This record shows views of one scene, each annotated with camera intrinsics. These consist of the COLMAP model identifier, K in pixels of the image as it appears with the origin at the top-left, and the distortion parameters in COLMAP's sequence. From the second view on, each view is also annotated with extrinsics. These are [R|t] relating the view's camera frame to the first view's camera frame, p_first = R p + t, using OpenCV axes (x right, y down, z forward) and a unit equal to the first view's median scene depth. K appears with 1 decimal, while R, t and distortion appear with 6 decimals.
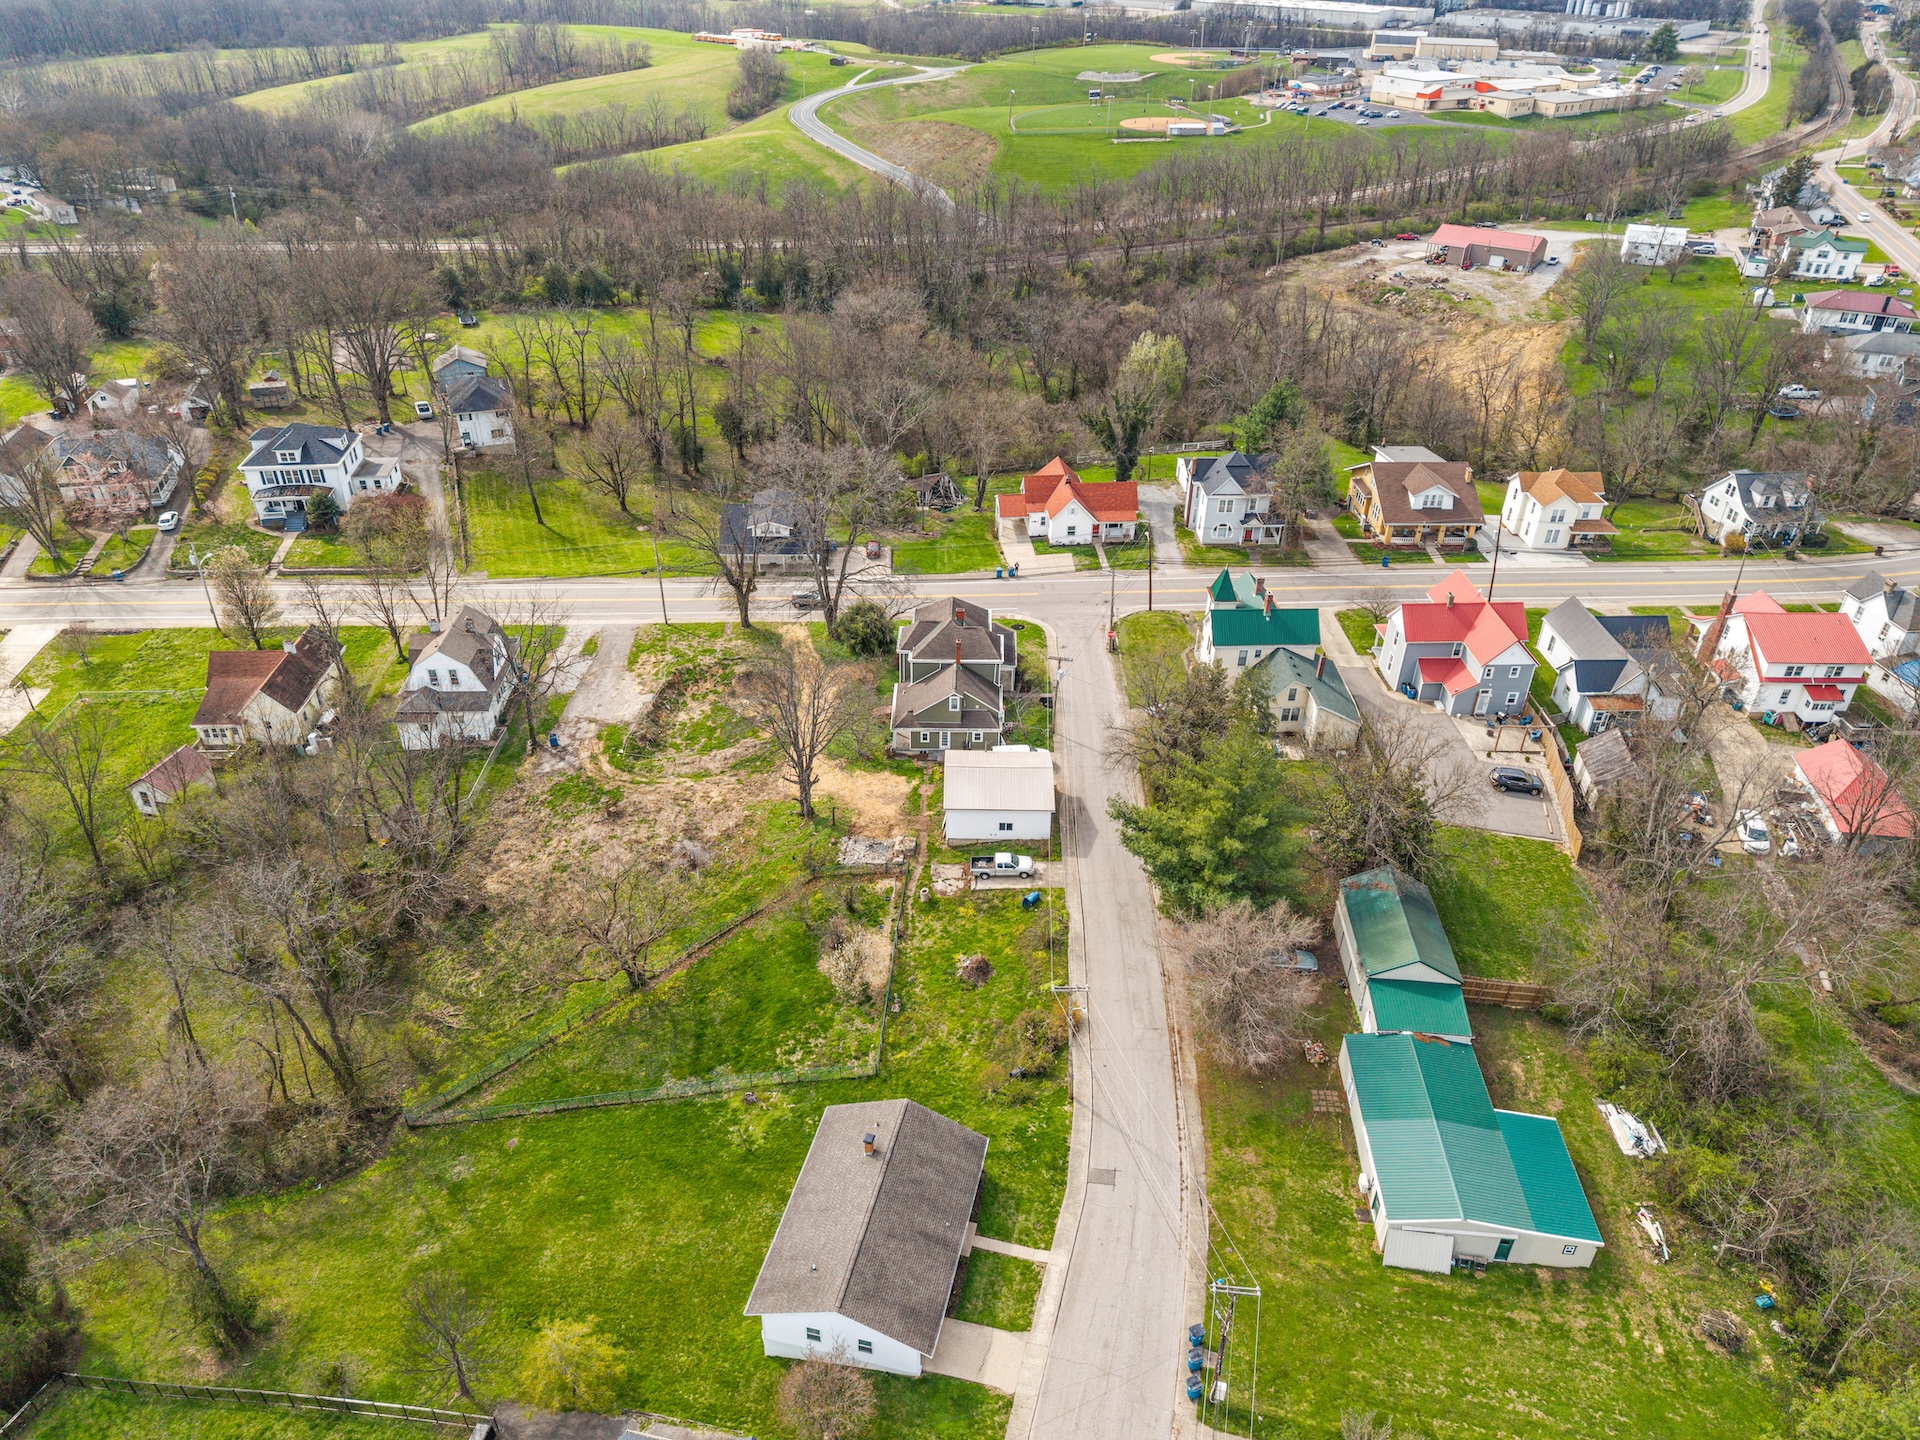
lens RADIAL K [[1298.9, 0, 960.0], [0, 1298.9, 720.0], [0, 0, 1]] dist [0.004245, -0.004148]
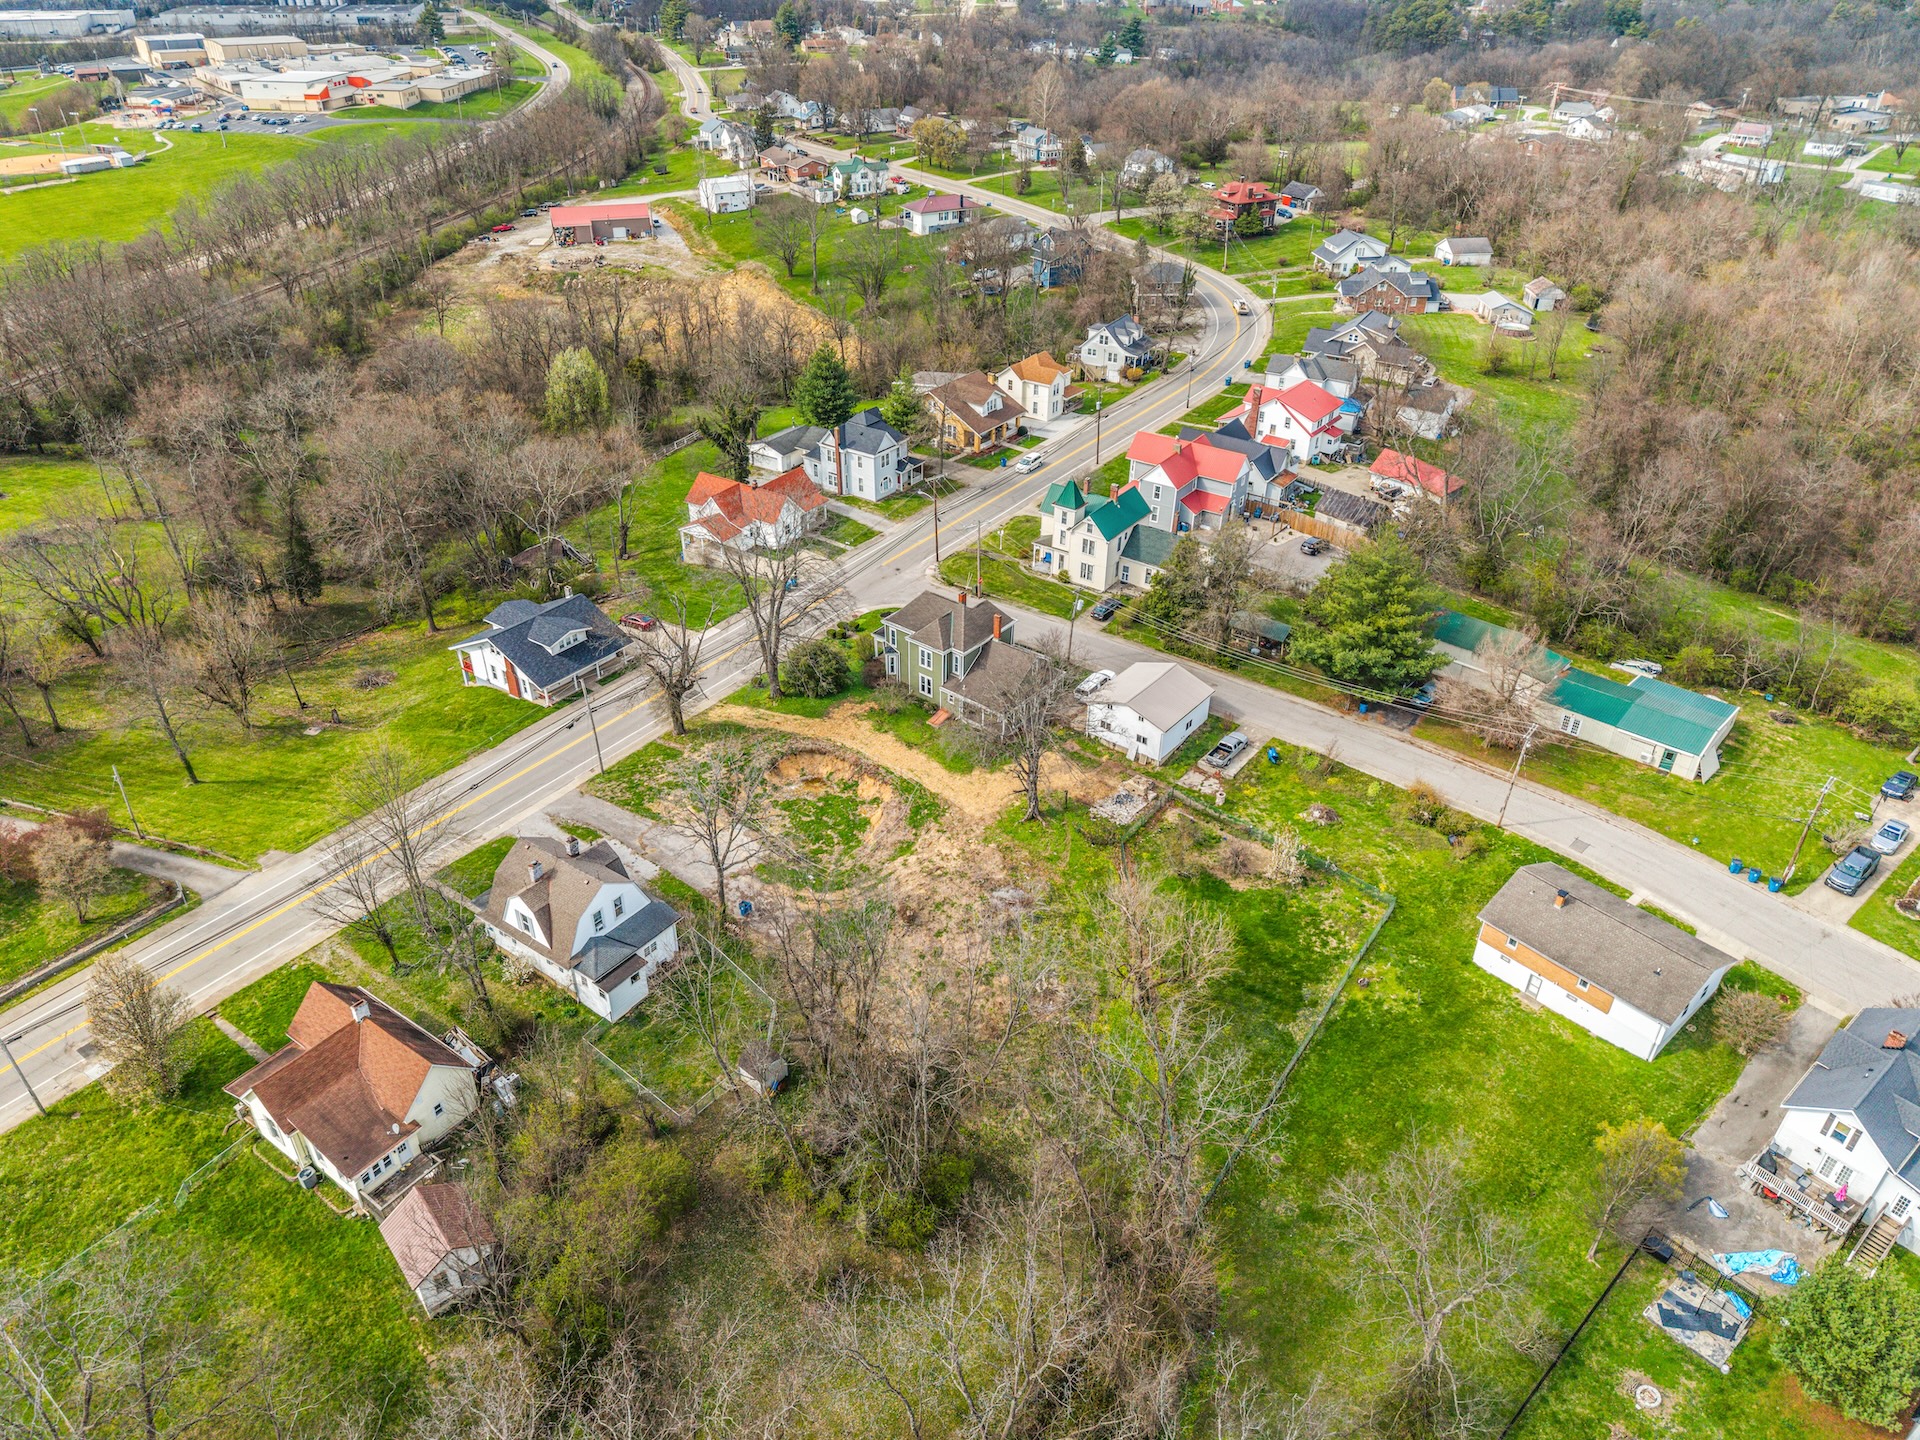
lens RADIAL K [[1331.0, 0, 942.1], [0, 1331.0, 648.6], [0, 0, 1]] dist [0.009800, 0.003257]
pose [[0.615566, -0.395316, 0.681765, -0.318248], [0.425703, 0.894814, 0.134484, -0.082965], [-0.663216, 0.207446, 0.719104, 0.108573]]
